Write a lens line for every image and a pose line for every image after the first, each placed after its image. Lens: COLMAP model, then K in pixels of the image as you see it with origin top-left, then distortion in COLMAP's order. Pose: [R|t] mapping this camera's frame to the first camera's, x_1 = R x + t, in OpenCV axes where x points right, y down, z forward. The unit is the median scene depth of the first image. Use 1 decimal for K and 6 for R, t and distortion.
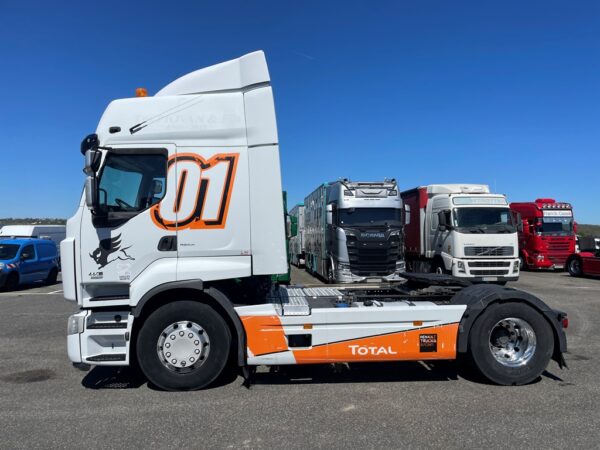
lens RADIAL K [[451.0, 0, 302.9], [0, 451.0, 226.2], [0, 0, 1]] dist [0.094750, -0.132828]
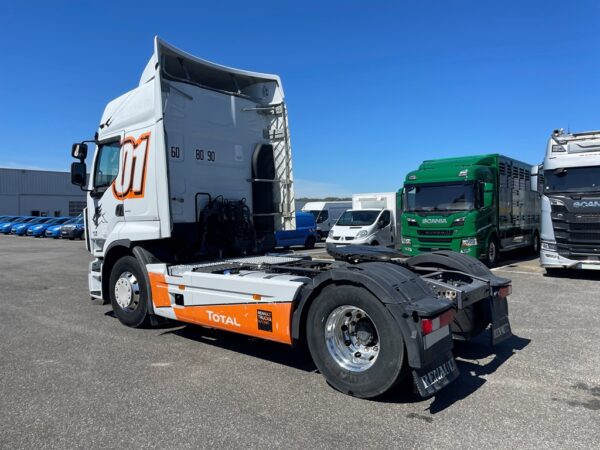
lens RADIAL K [[451.0, 0, 302.9], [0, 451.0, 226.2], [0, 0, 1]] dist [0.094750, -0.132828]
pose [[0.716303, 0.015007, -0.697628, 0.943980], [0.021803, 0.998799, 0.043872, 0.036284], [0.697449, -0.046636, 0.715116, 0.432517]]
